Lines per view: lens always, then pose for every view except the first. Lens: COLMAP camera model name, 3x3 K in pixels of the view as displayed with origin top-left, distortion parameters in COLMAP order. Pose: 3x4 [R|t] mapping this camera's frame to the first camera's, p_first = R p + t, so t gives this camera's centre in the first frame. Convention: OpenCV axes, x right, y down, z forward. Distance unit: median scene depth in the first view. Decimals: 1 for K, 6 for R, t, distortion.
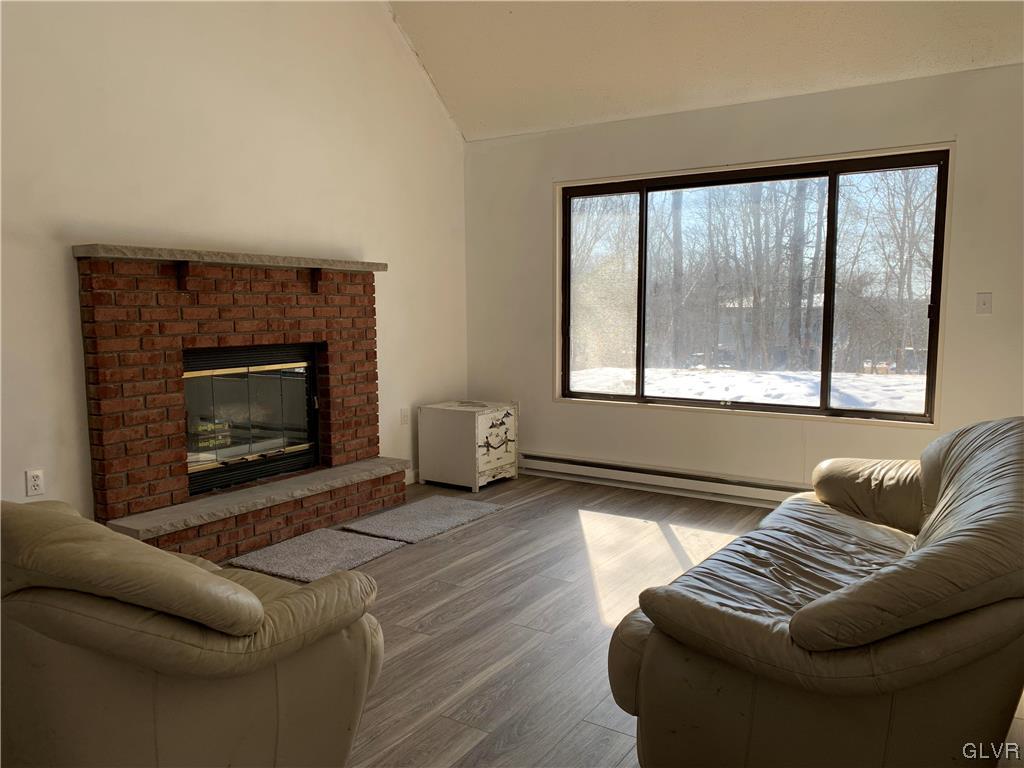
lens RADIAL K [[762.4, 0, 512.0], [0, 762.4, 384.0], [0, 0, 1]] dist [0.008972, 0.000412]
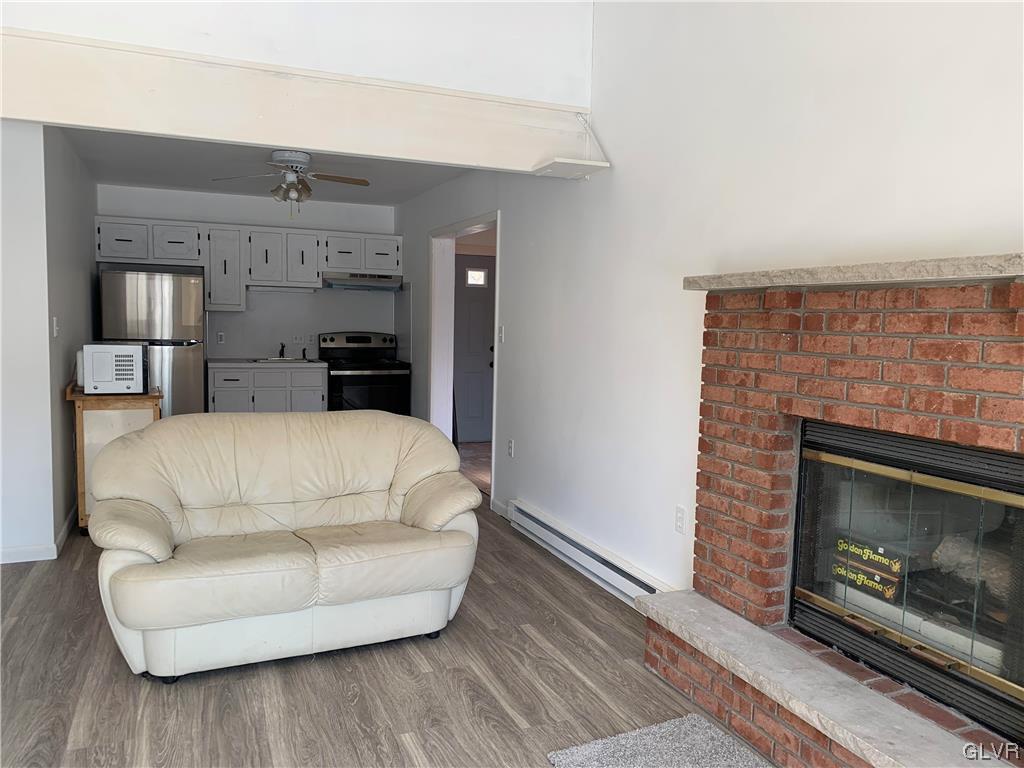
lens RADIAL K [[762.4, 0, 512.0], [0, 762.4, 384.0], [0, 0, 1]] dist [0.008972, 0.000412]
pose [[-0.543097, 0.058660, -0.837618, 0.282362], [-0.110276, 0.983933, 0.140408, -0.142230], [0.832397, 0.168625, -0.527903, 1.155968]]
